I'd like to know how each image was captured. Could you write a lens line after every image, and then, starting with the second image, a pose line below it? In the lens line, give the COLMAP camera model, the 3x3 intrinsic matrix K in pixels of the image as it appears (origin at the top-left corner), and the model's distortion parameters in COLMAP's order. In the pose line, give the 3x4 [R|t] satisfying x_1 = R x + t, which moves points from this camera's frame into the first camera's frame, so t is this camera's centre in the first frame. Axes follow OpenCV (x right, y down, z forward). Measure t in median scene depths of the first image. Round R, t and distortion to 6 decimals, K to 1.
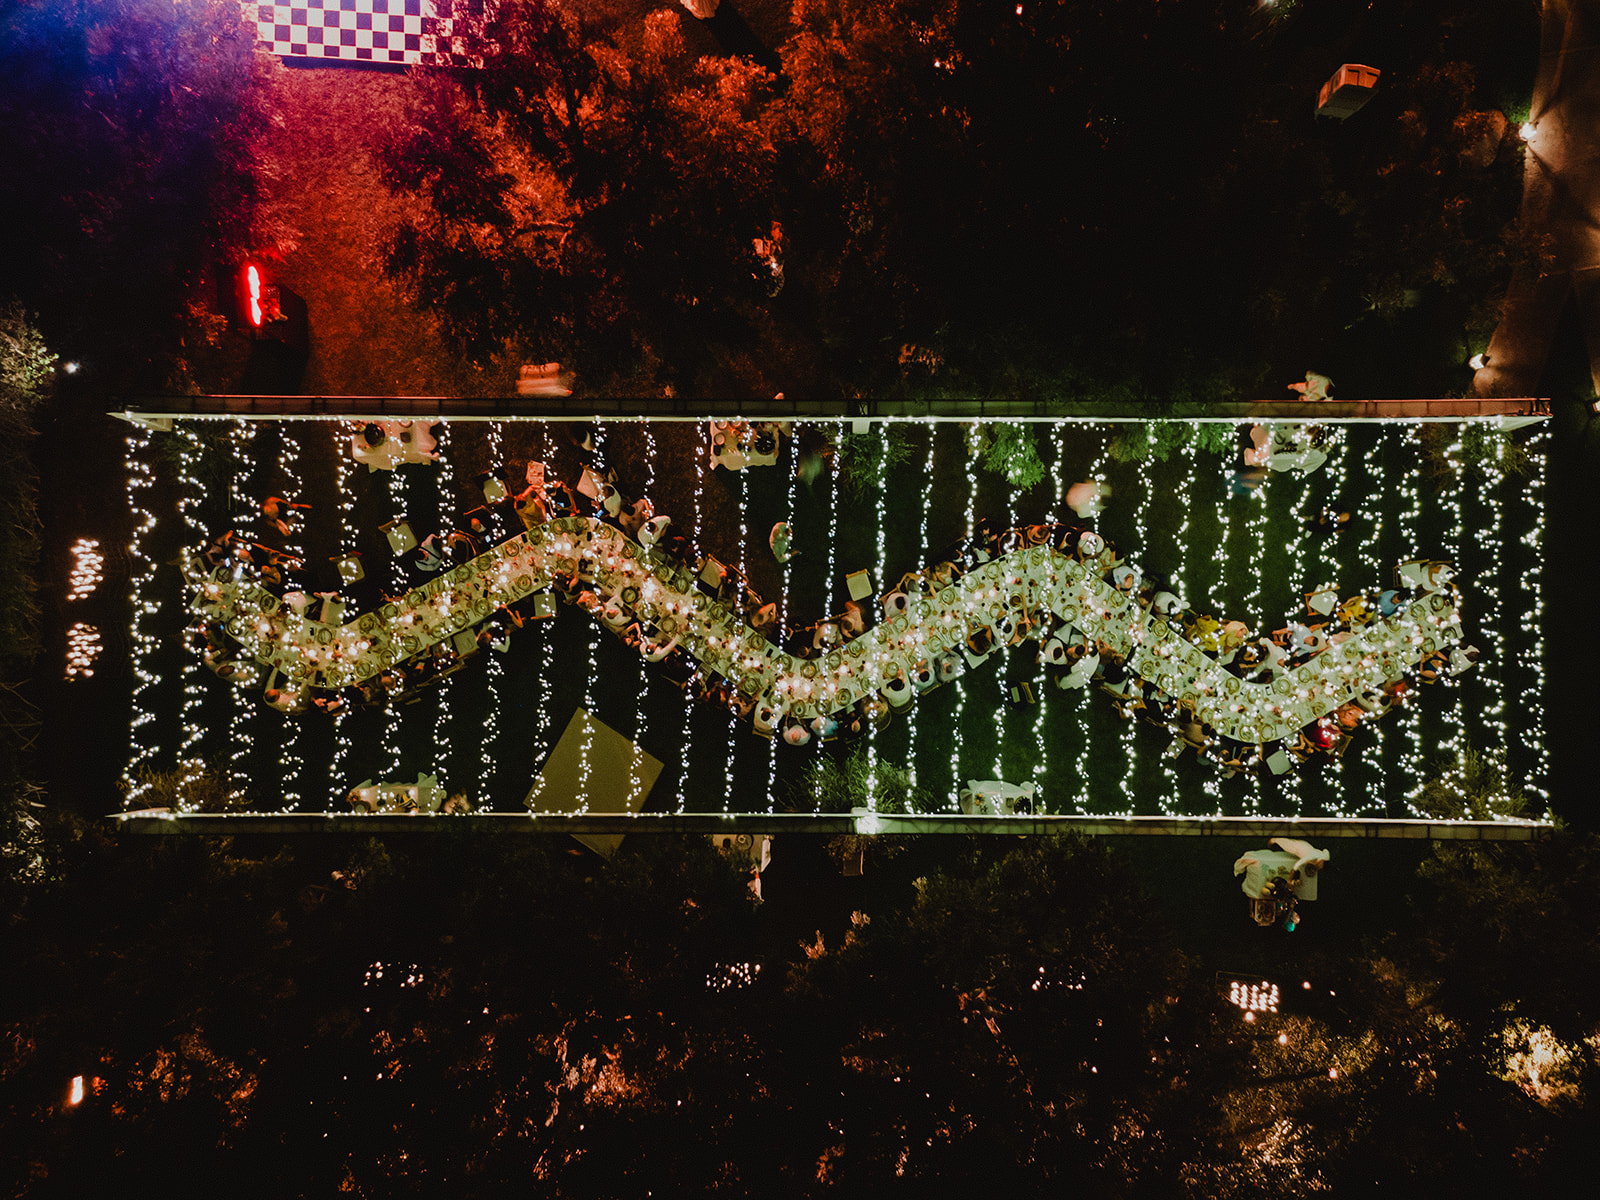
lens RADIAL K [[1117.8, 0, 799.7], [0, 1117.8, 602.0], [0, 0, 1]] dist [0.001275, 0.000244]
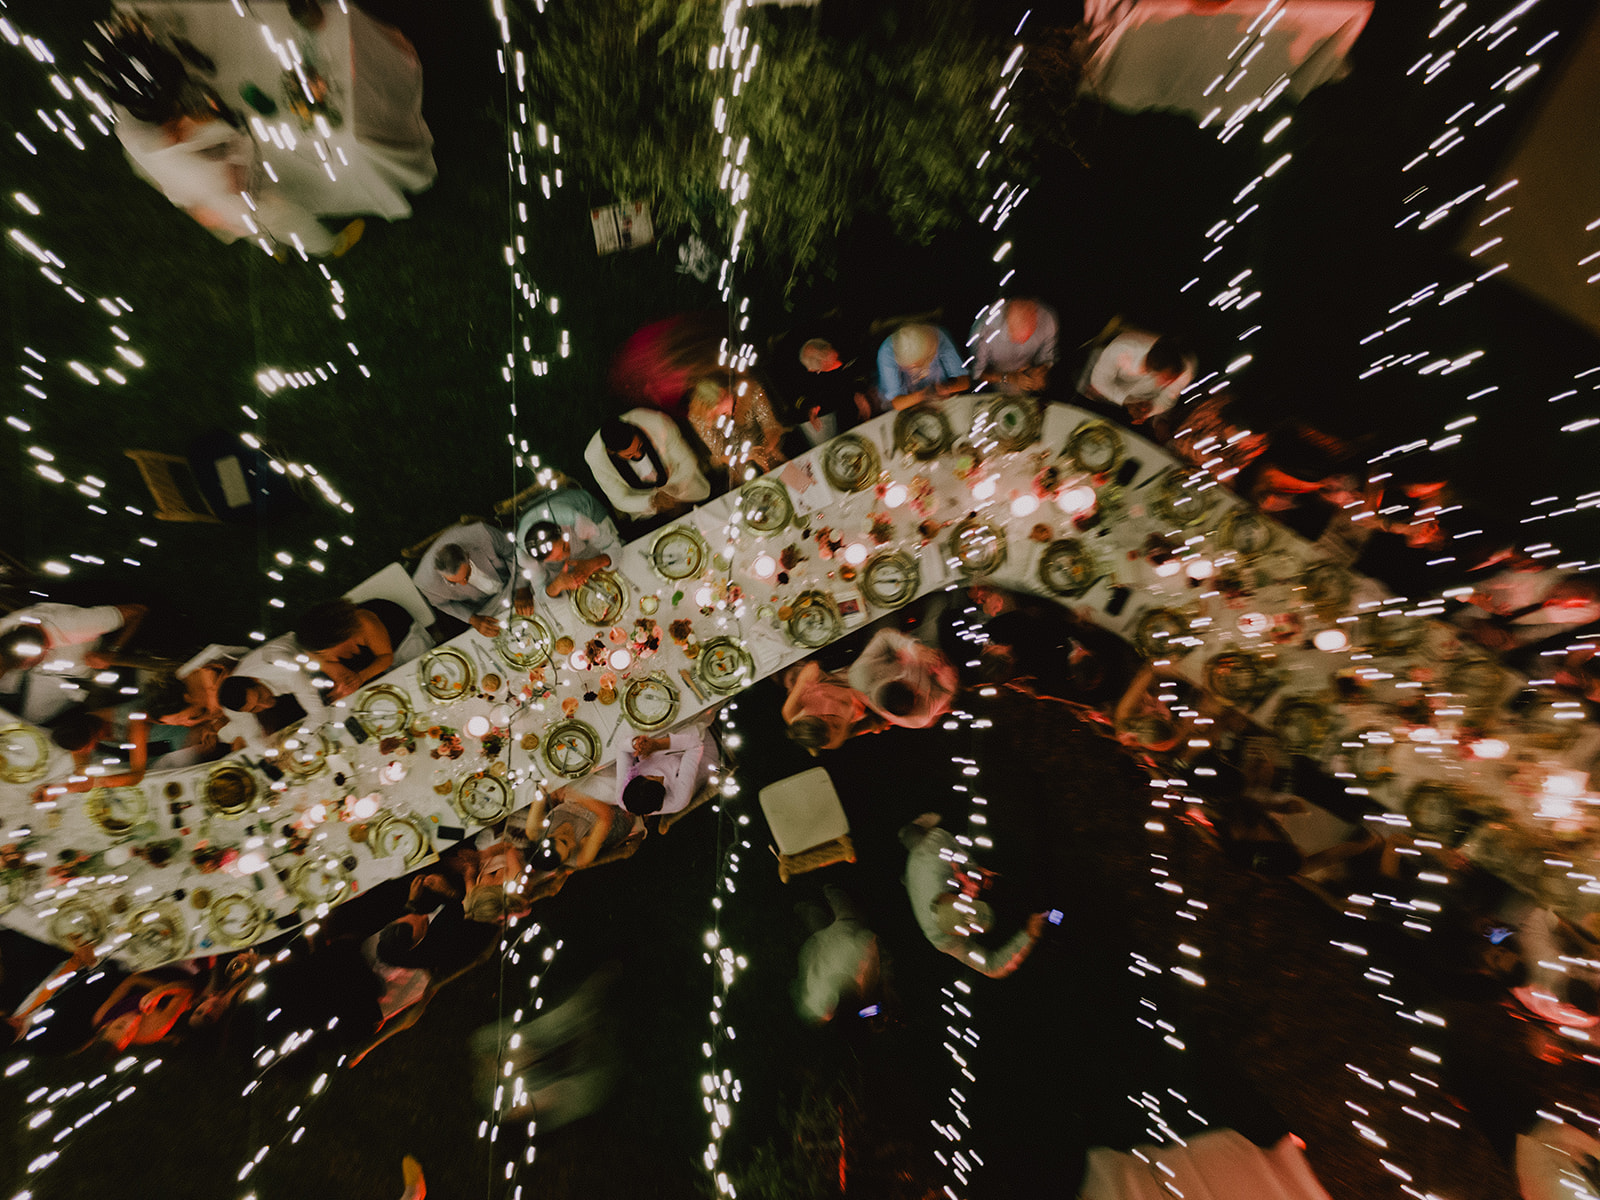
lens RADIAL K [[1117.8, 0, 799.4], [0, 1117.8, 601.8], [0, 0, 1]] dist [0.001275, 0.000244]
pose [[-0.925751, 0.036190, 0.376397, -0.062197], [-0.003217, -0.996127, 0.087864, 0.020246], [0.378119, 0.080129, 0.922283, 0.714468]]
